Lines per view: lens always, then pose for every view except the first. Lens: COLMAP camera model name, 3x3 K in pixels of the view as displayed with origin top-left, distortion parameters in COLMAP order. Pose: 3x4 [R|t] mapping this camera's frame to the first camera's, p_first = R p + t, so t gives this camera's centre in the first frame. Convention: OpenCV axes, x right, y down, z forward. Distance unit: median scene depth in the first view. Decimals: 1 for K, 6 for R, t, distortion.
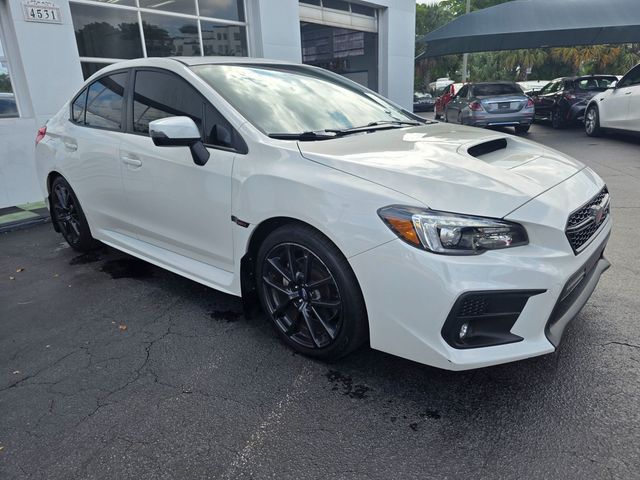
lens RADIAL K [[427.9, 0, 319.8], [0, 427.9, 240.0], [0, 0, 1]] dist [0.009813, -0.015279]
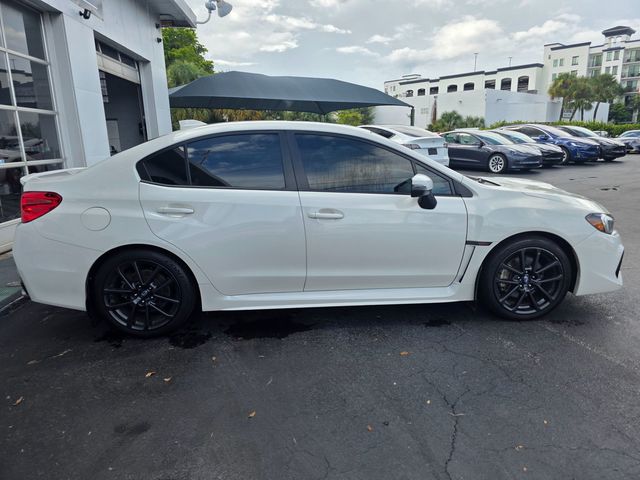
lens RADIAL K [[427.9, 0, 322.3], [0, 427.9, 237.9], [0, 0, 1]] dist [0.009813, -0.015279]
pose [[0.733725, -0.135595, 0.665779, -1.292323], [0.205824, 0.978200, -0.027606, -0.109065], [-0.647521, 0.157288, 0.745638, 0.223121]]
